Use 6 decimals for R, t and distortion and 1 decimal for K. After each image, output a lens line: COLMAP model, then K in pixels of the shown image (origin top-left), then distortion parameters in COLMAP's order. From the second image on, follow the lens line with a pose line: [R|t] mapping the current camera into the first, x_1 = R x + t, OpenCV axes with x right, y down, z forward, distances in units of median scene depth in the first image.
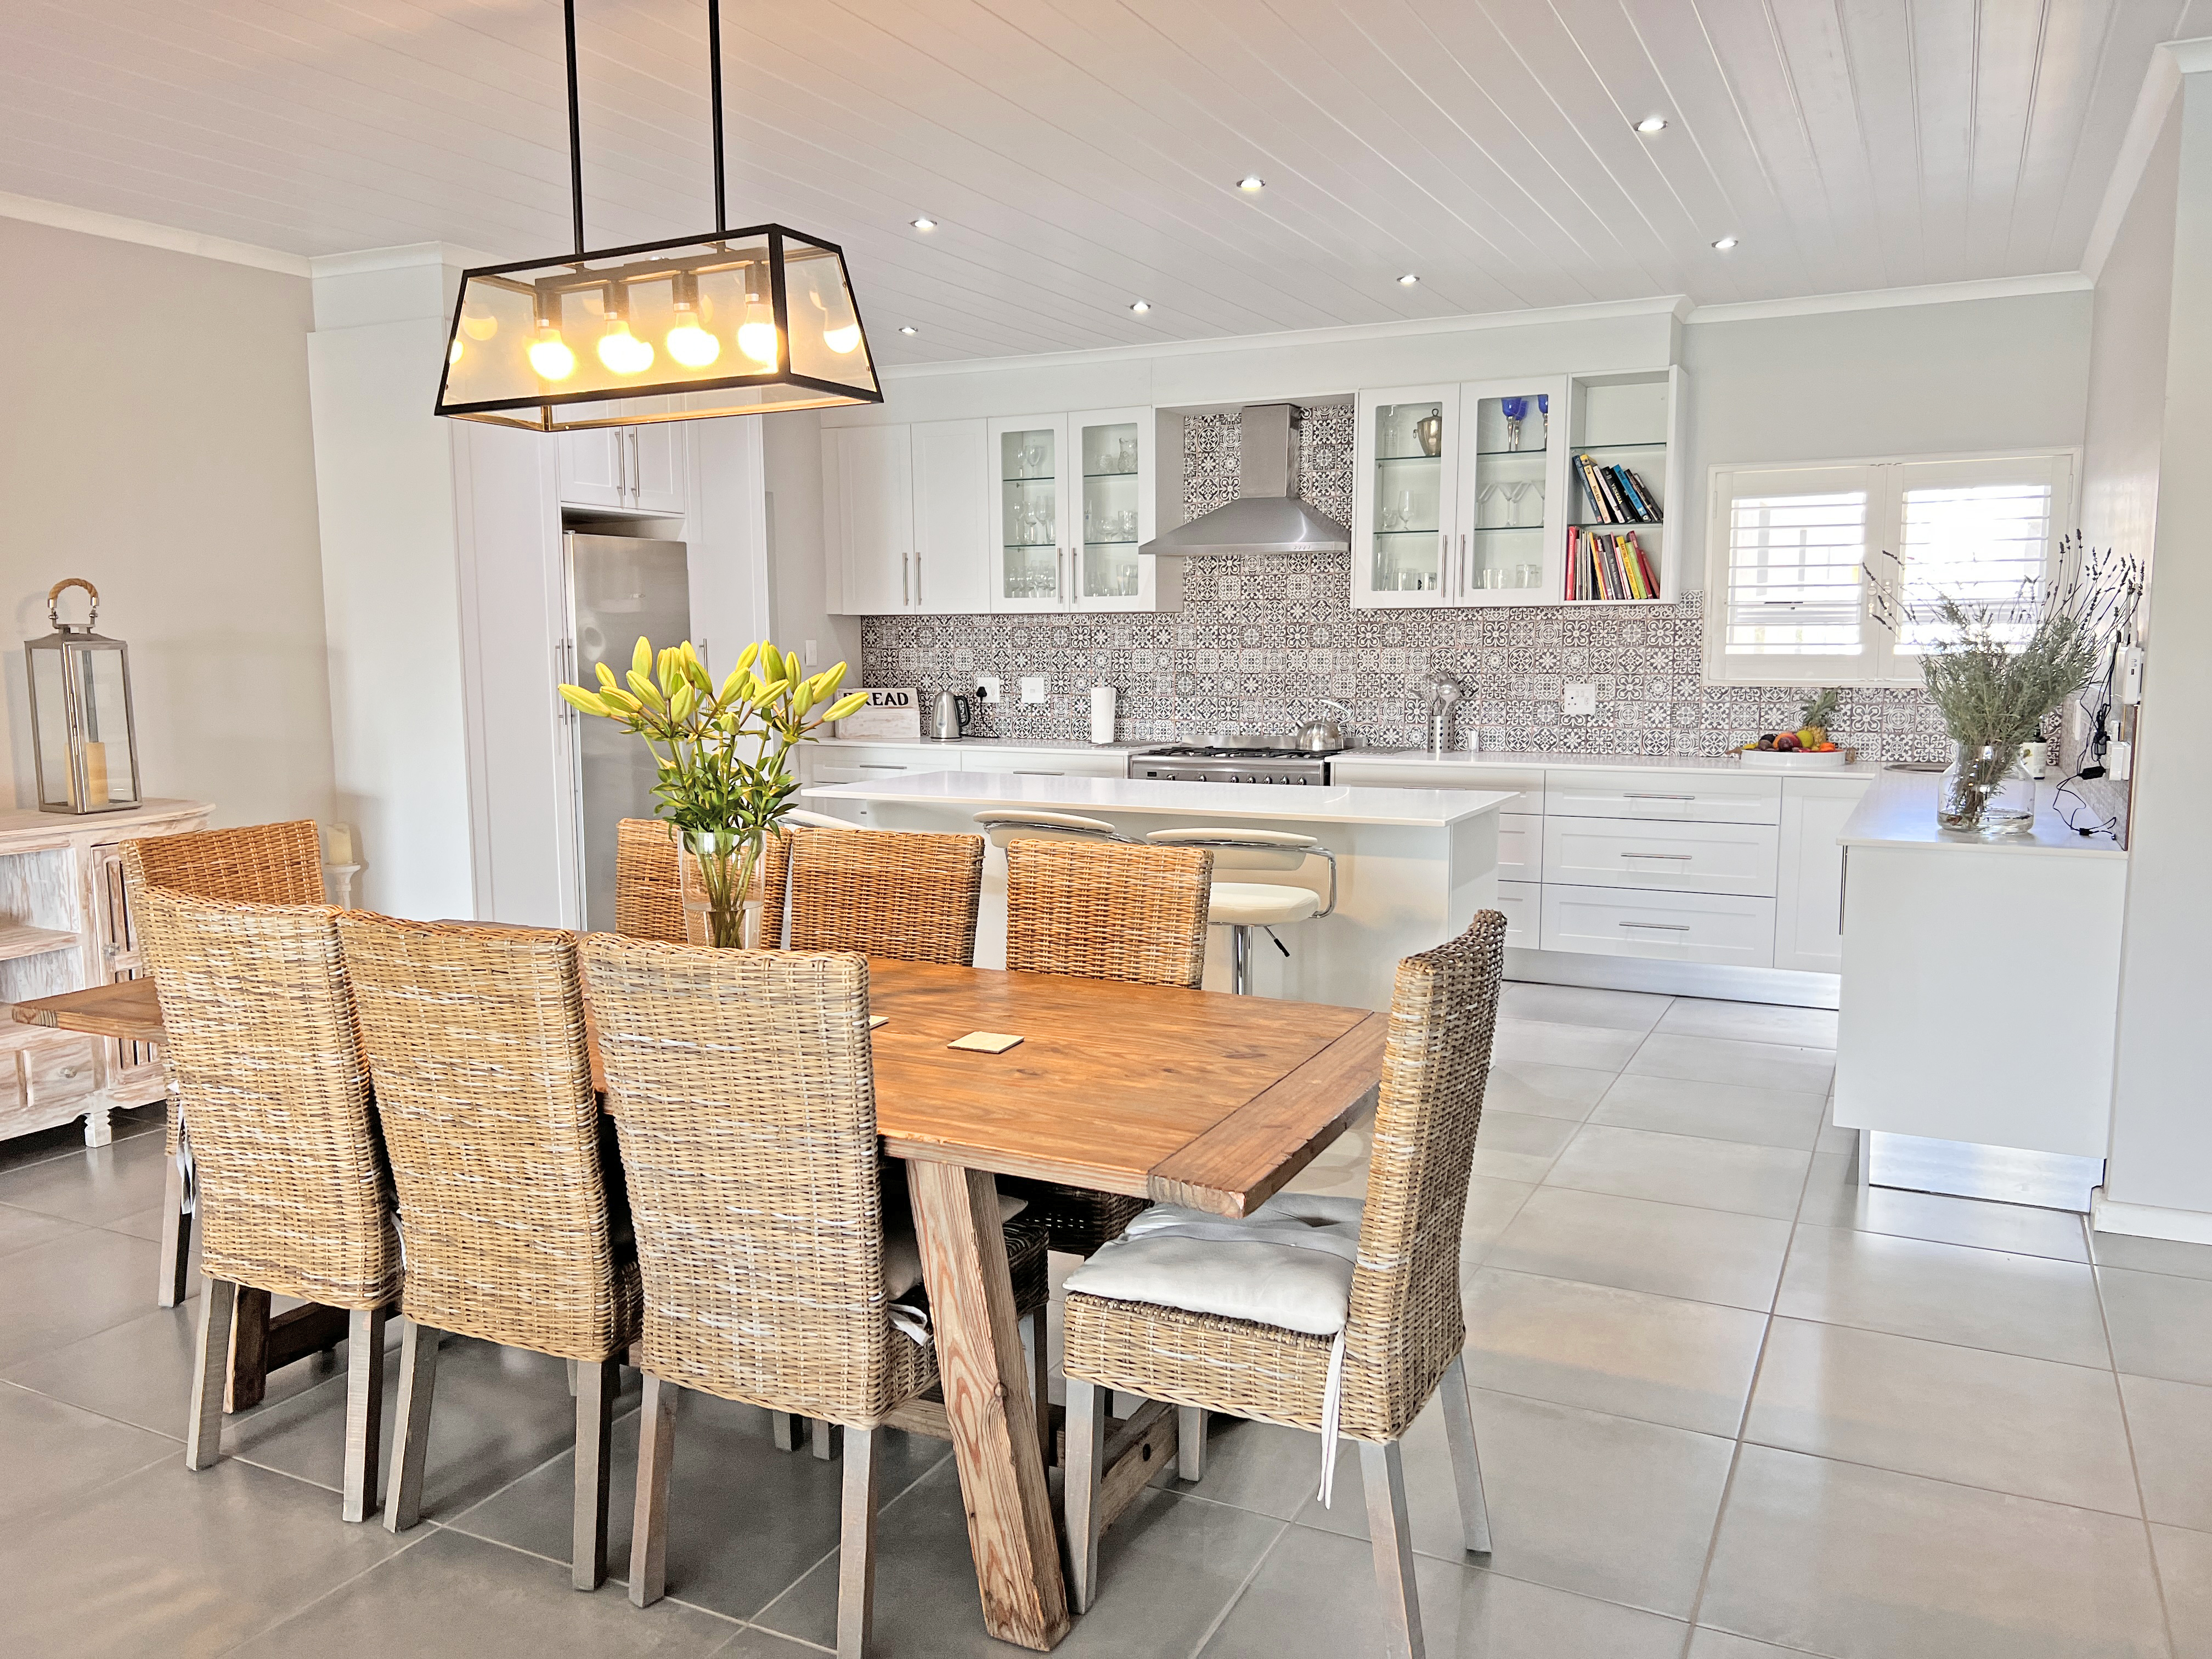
lens RADIAL K [[1674.2, 0, 1046.3], [0, 1674.2, 876.5], [0, 0, 1]] dist [0.031825, -0.002108]
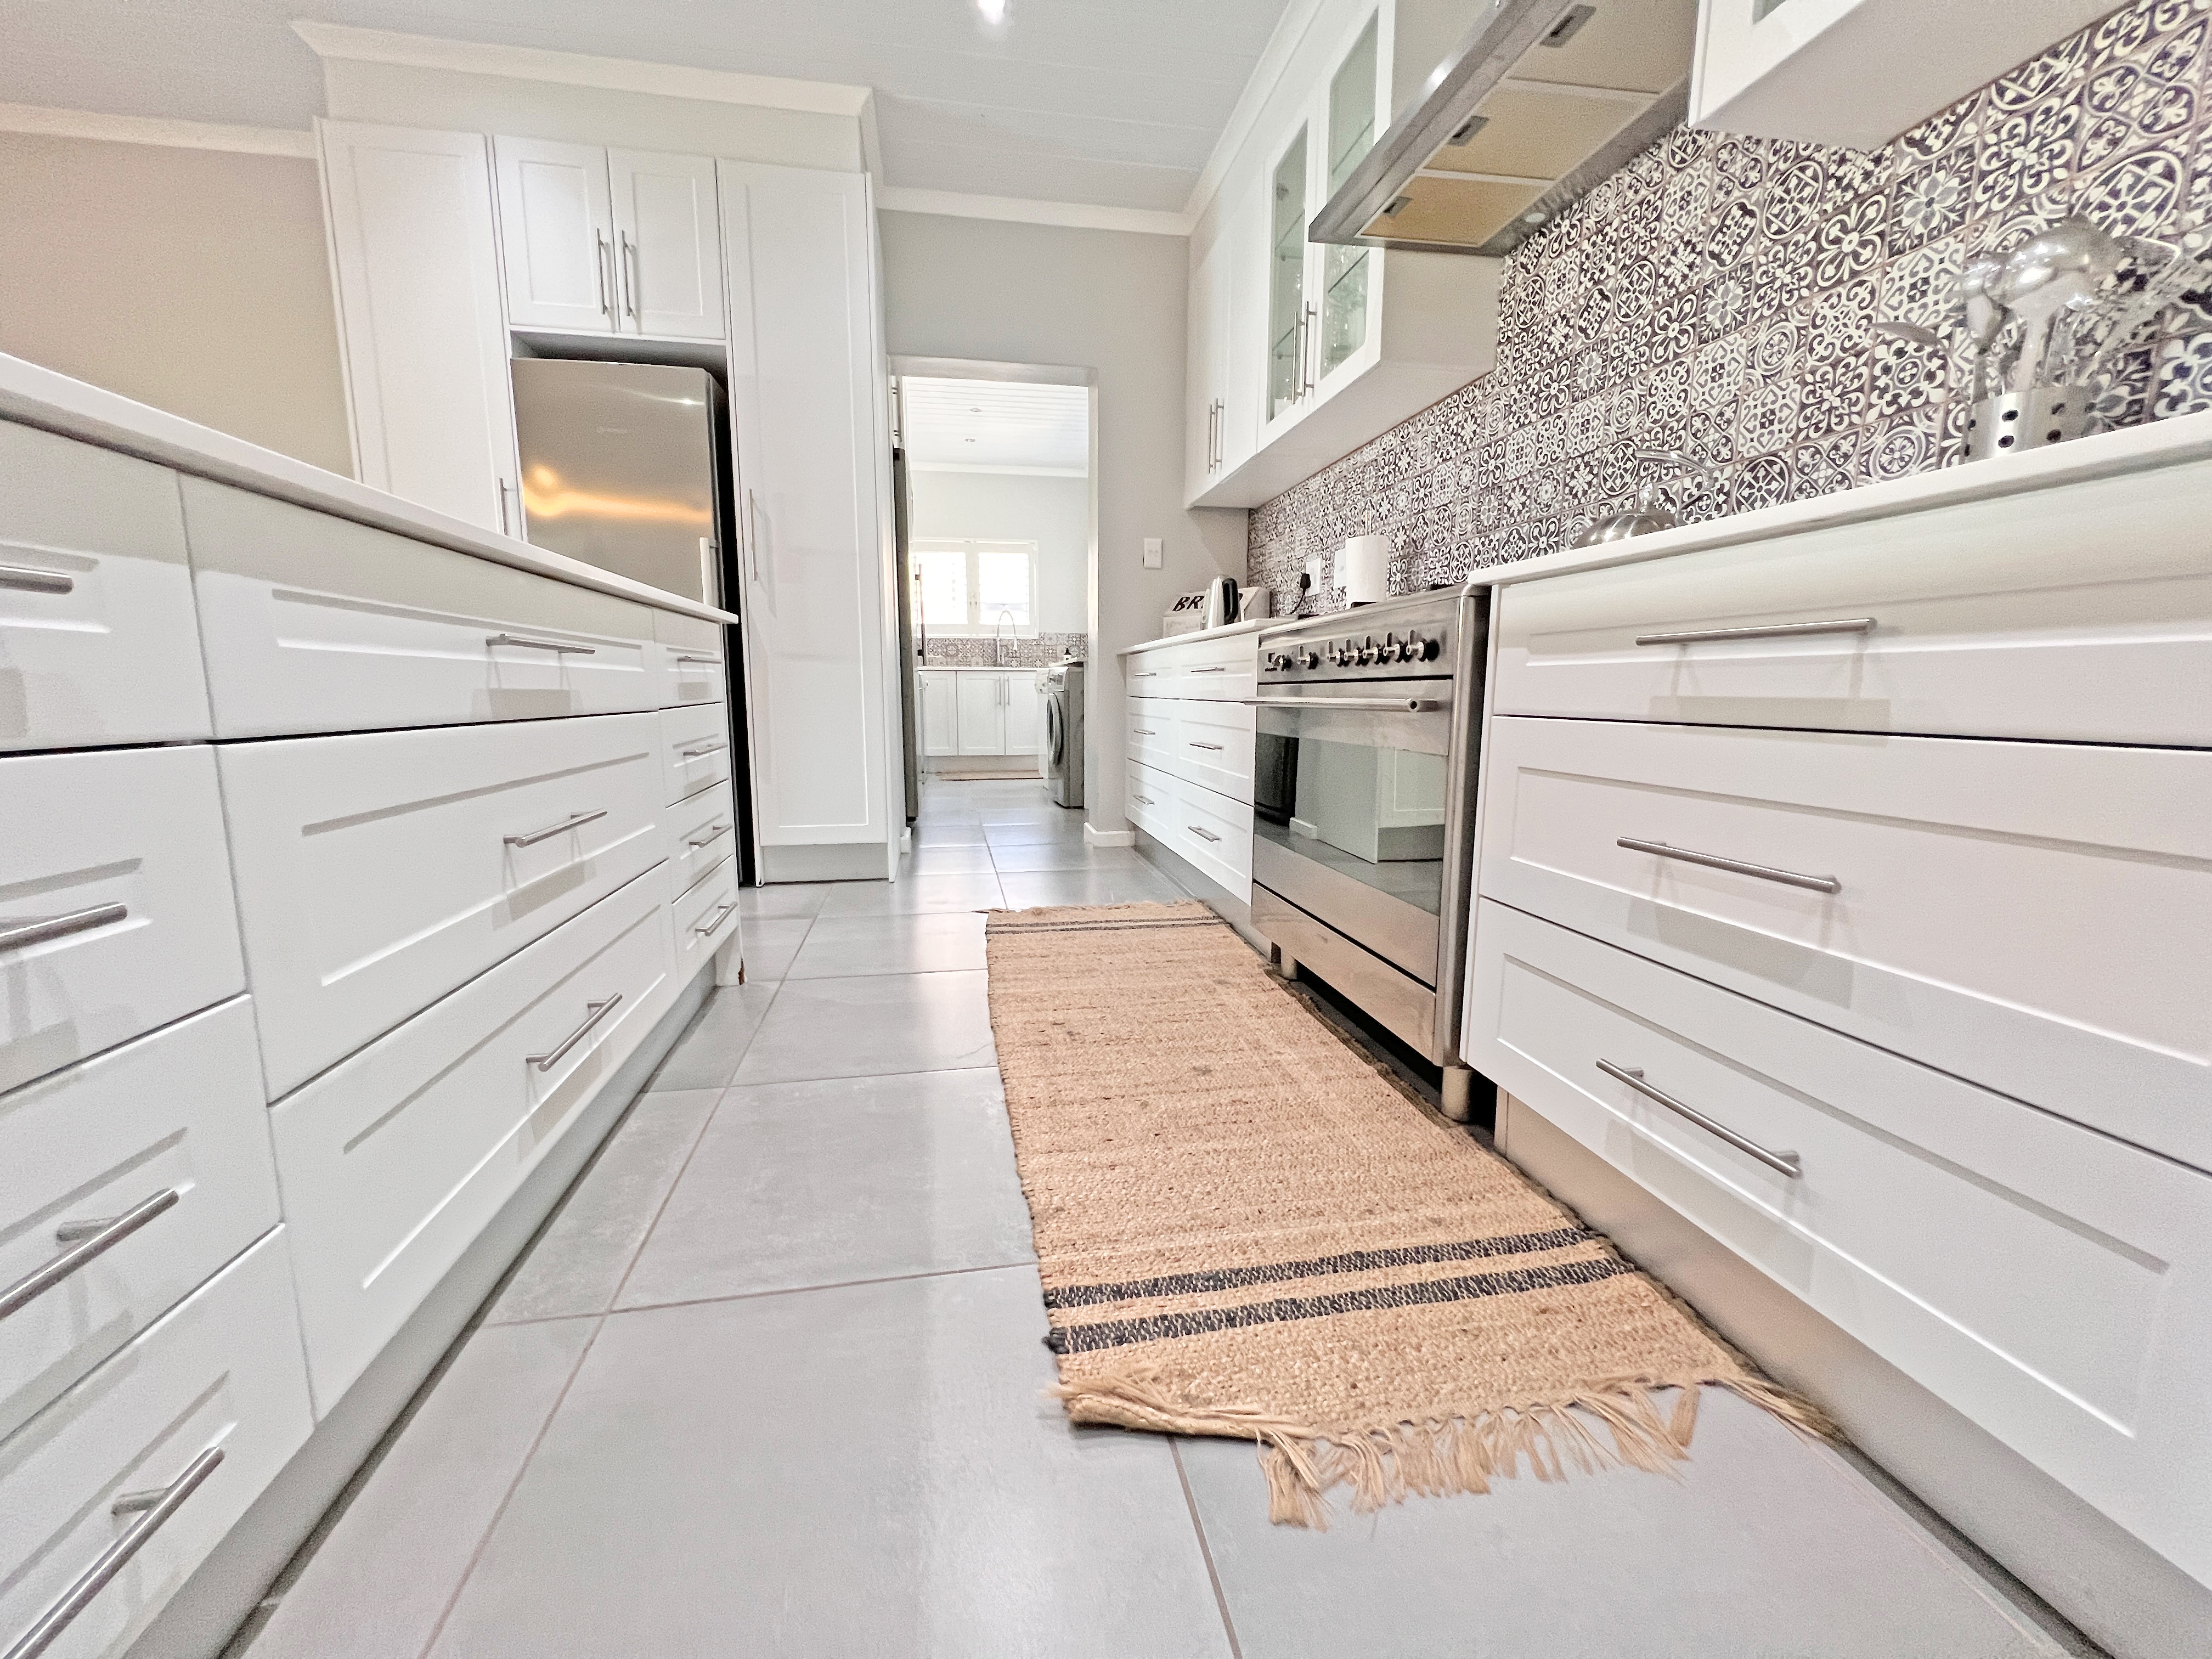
lens RADIAL K [[883.7, 0, 1106.0], [0, 883.7, 829.5], [0, 0, 1]] dist [-0.000320, 0.000713]
pose [[0.625310, 0.131685, -0.769186, 0.271221], [-0.120020, 0.990161, 0.071946, -0.021528], [0.771092, 0.047329, 0.634962, 0.833542]]
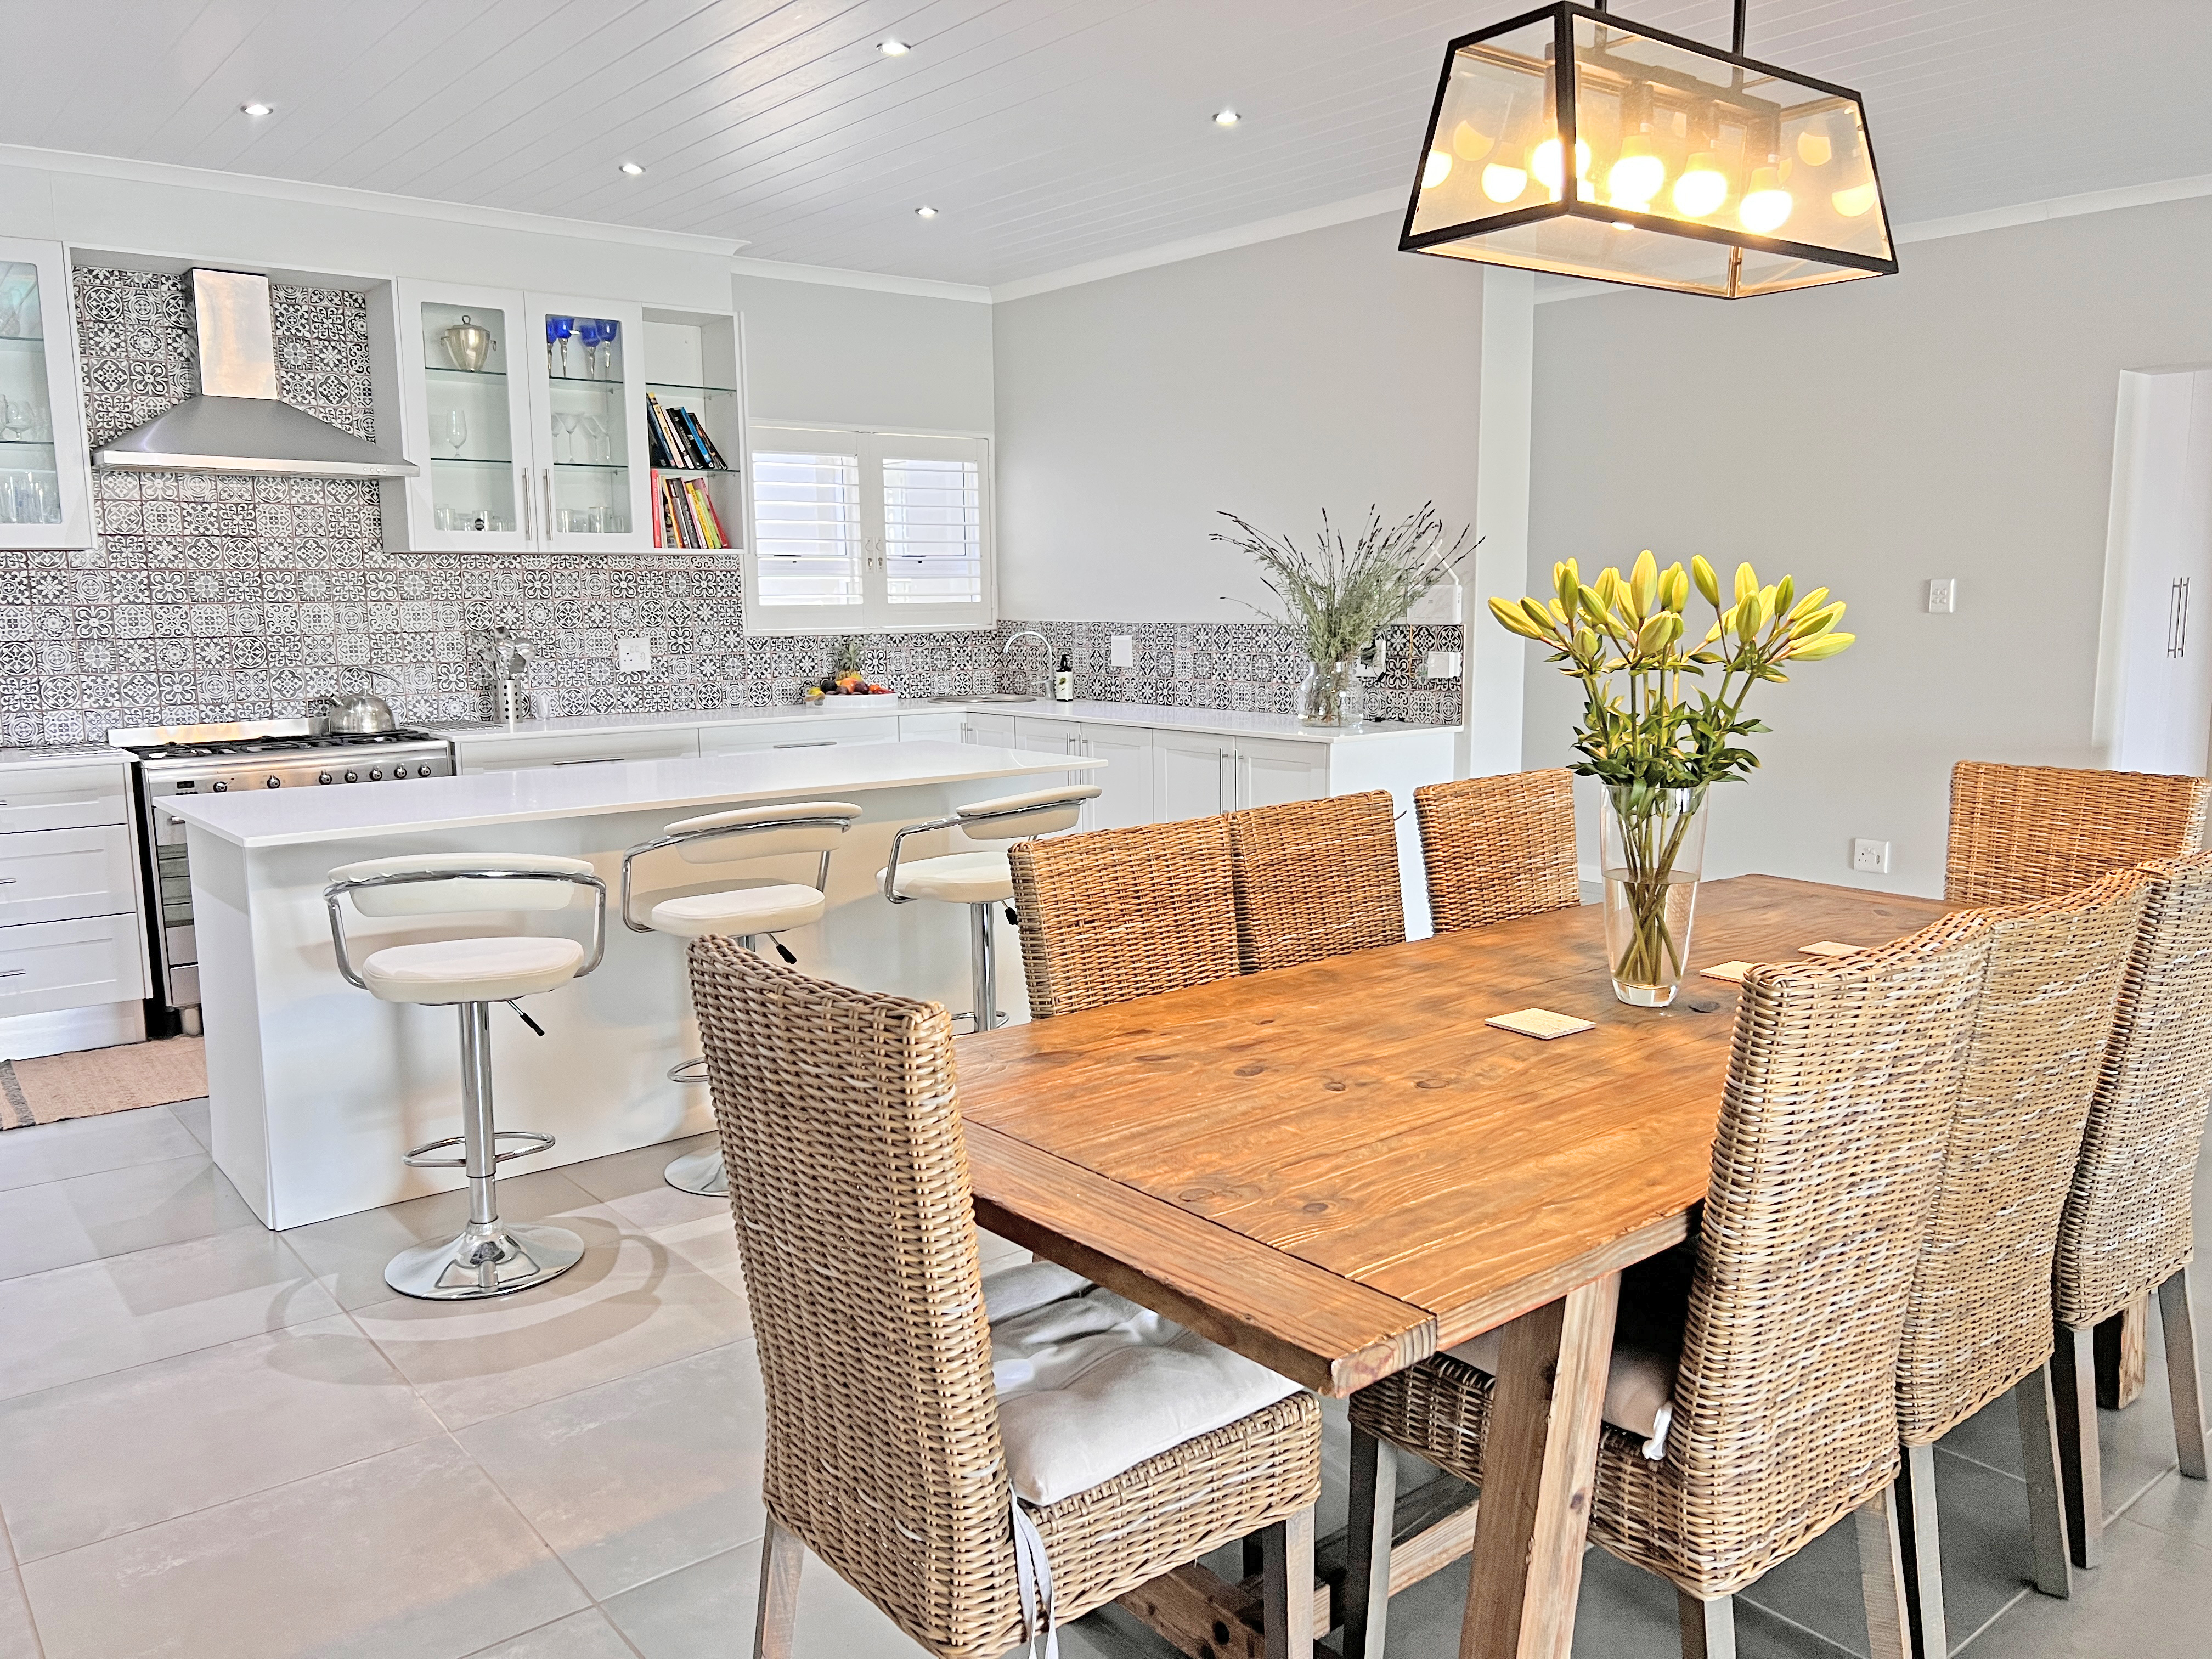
lens RADIAL K [[1663.4, 0, 1106.0], [0, 1663.4, 829.5], [0, 0, 1]] dist [0.016537, -0.003478]
pose [[0.392581, -0.125811, 0.911072, -0.442497], [0.141123, 0.987109, 0.075501, -0.043487], [-0.908826, 0.098933, 0.405275, 0.404652]]
